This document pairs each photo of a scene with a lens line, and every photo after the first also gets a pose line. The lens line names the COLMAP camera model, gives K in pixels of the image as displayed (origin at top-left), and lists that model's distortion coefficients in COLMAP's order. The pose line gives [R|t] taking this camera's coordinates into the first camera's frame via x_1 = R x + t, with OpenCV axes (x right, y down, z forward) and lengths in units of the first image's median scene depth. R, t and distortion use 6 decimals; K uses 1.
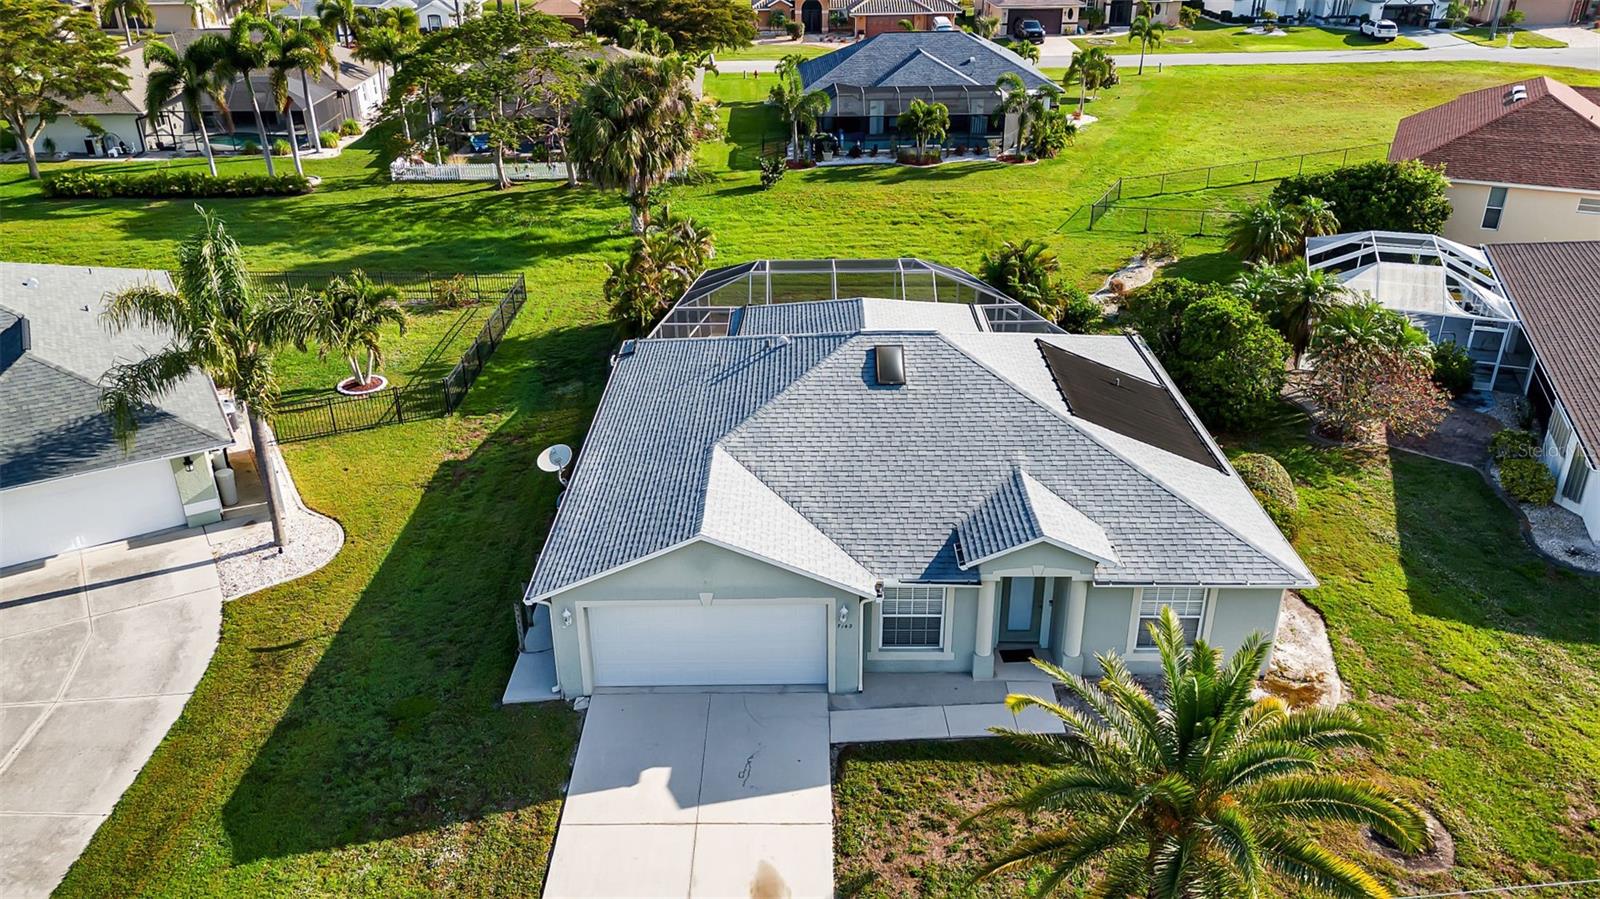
lens RADIAL K [[1183.2, 0, 800.0], [0, 1183.2, 449.5], [0, 0, 1]] dist [0.026275, -0.002021]
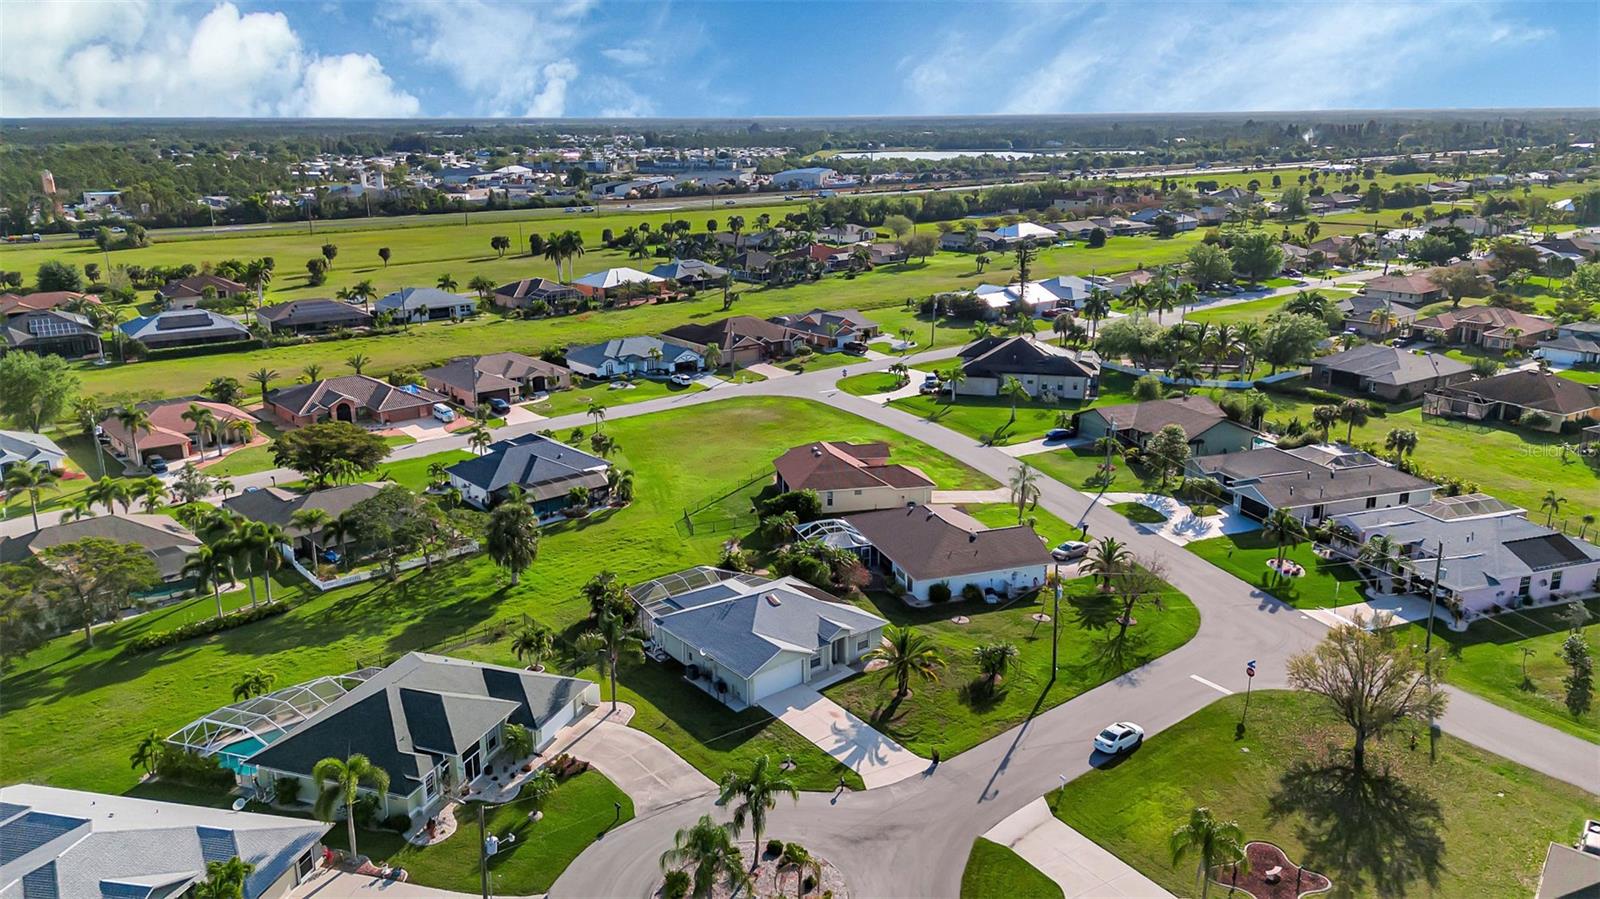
lens RADIAL K [[1169.3, 0, 800.0], [0, 1169.3, 449.5], [0, 0, 1]] dist [0.127412, -0.185756]
pose [[0.773386, -0.171201, 0.610380, -1.814764], [0.279024, 0.956492, -0.085260, -0.169311], [-0.569227, 0.236249, 0.787507, -1.827703]]
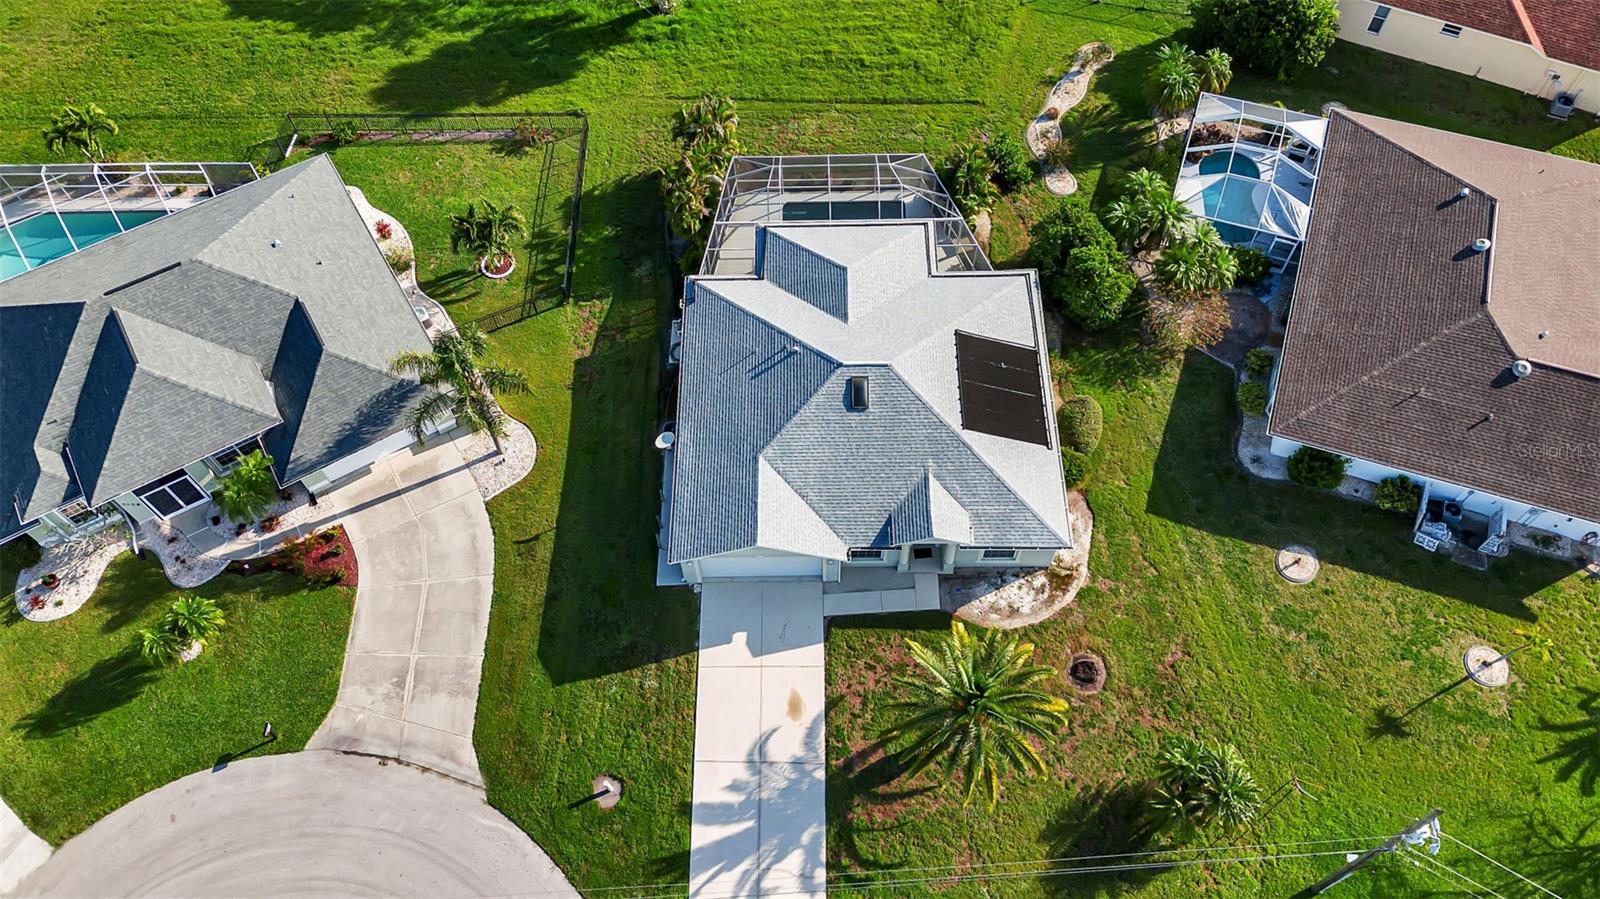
lens RADIAL K [[1181.1, 0, 800.0], [0, 1181.1, 449.5], [0, 0, 1]] dist [0.071898, -0.062902]
pose [[0.999943, -0.009630, -0.004647, -0.002221], [0.010608, 0.838836, 0.544280, -0.843772], [-0.001343, -0.544299, 0.838890, -0.422089]]
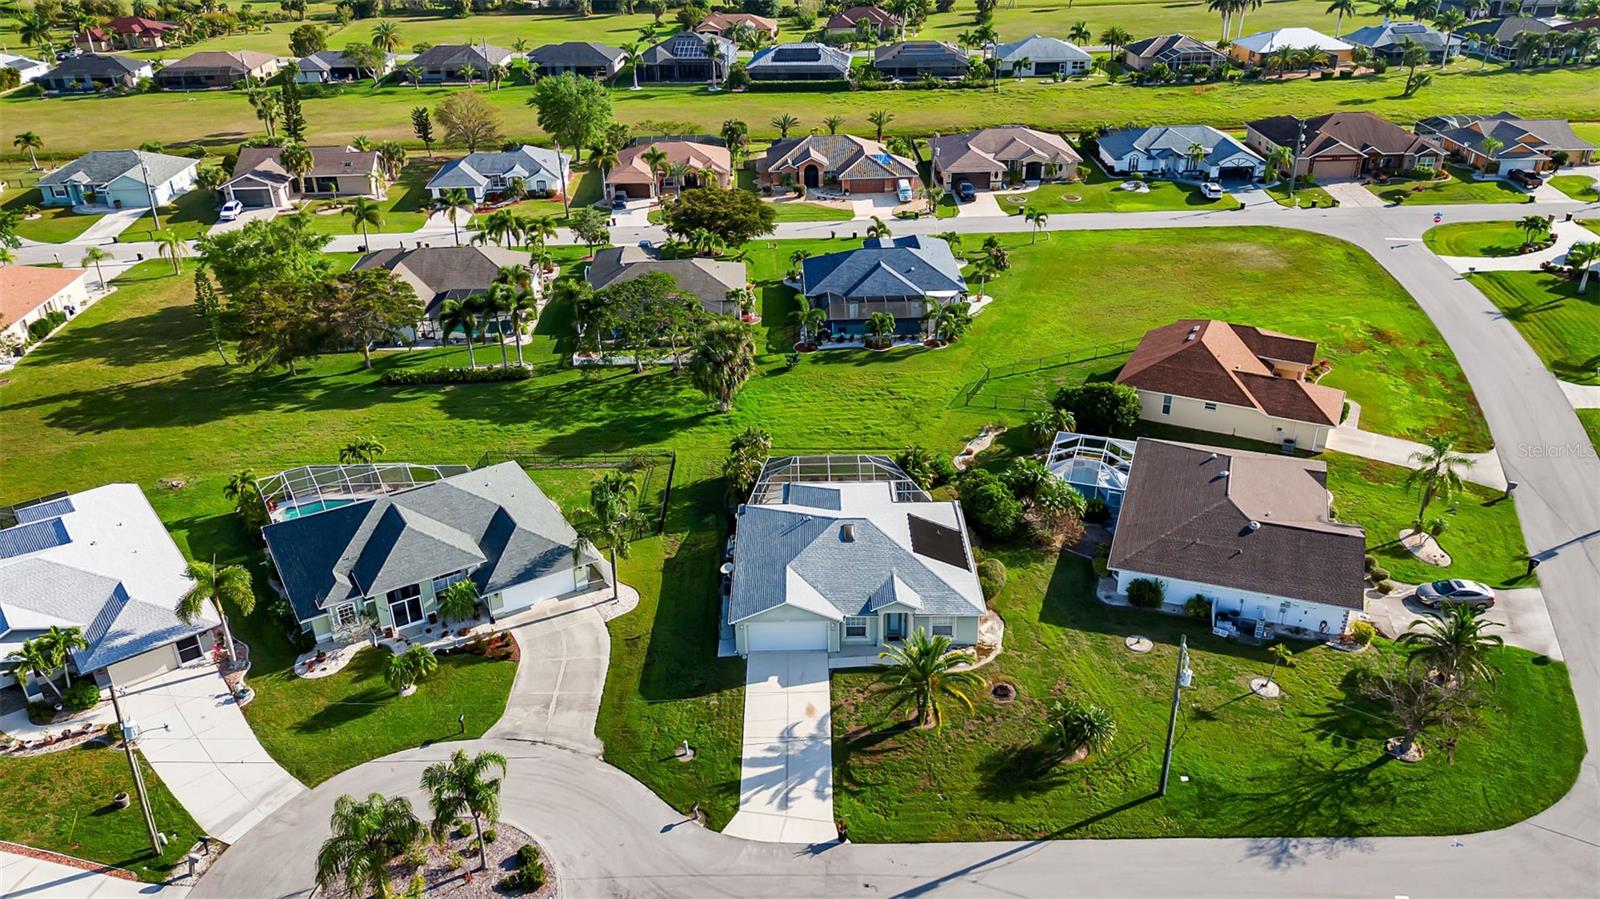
lens RADIAL K [[1181.1, 0, 800.0], [0, 1181.1, 449.5], [0, 0, 1]] dist [0.071898, -0.062902]
pose [[0.999928, -0.011996, 0.000840, -0.034286], [0.011975, 0.999696, 0.021536, -0.297392], [-0.001098, -0.021524, 0.999768, -1.583026]]
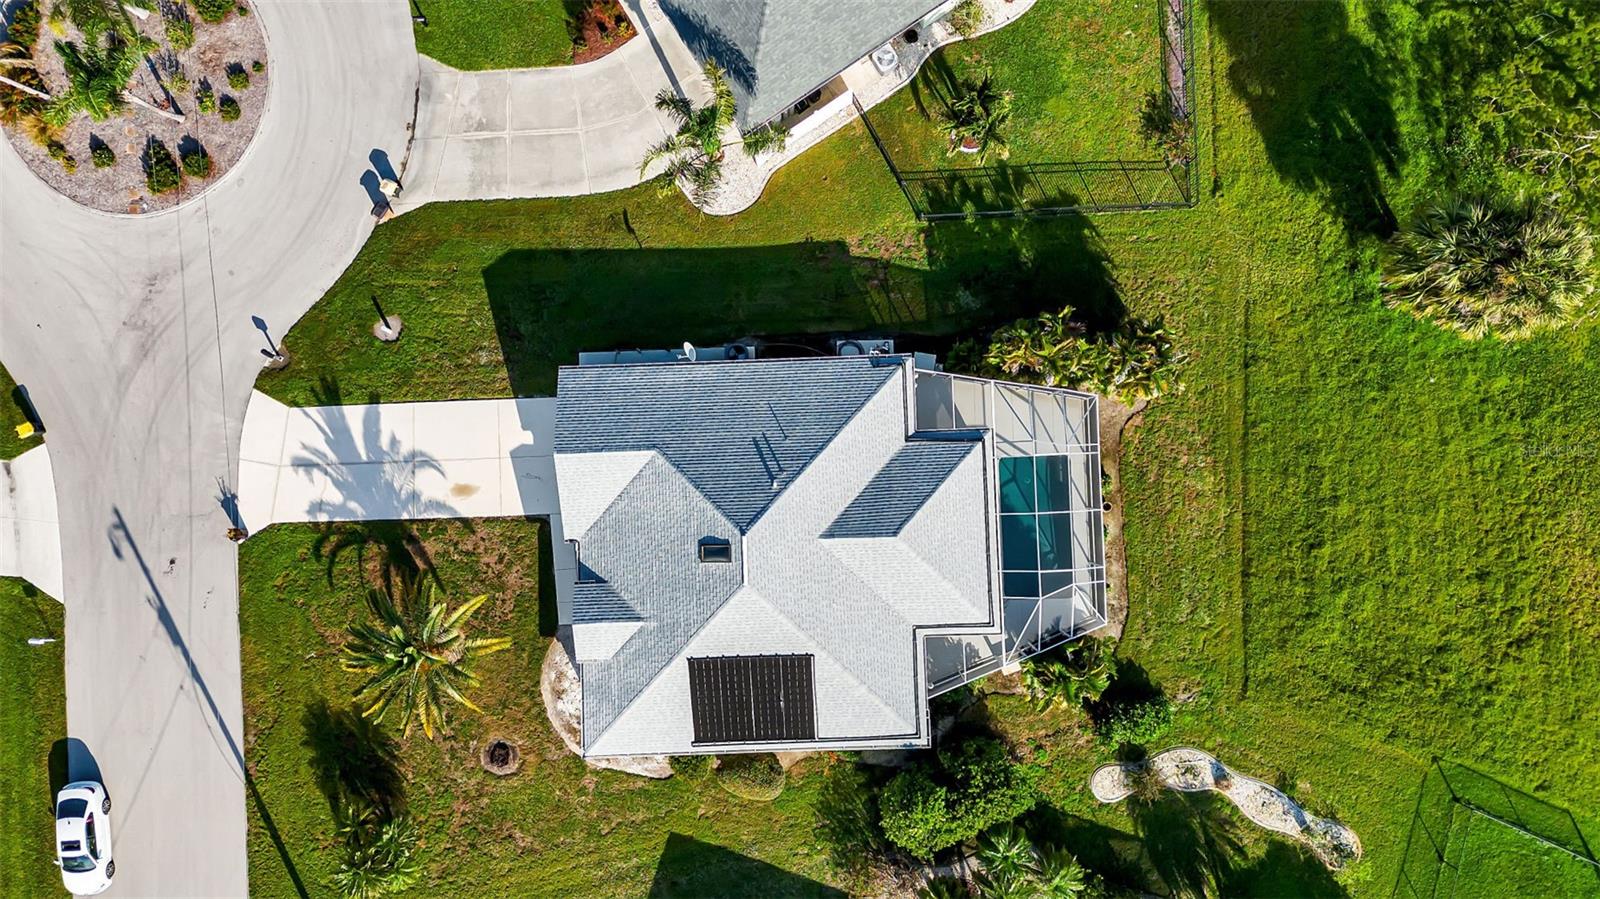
lens RADIAL K [[1181.1, 0, 800.0], [0, 1181.1, 449.5], [0, 0, 1]] dist [0.071898, -0.062902]
pose [[0.040528, 0.999178, -0.000148, -0.056534], [-0.426167, 0.017420, 0.904477, -1.456687], [0.903736, -0.036594, 0.426523, 0.380787]]
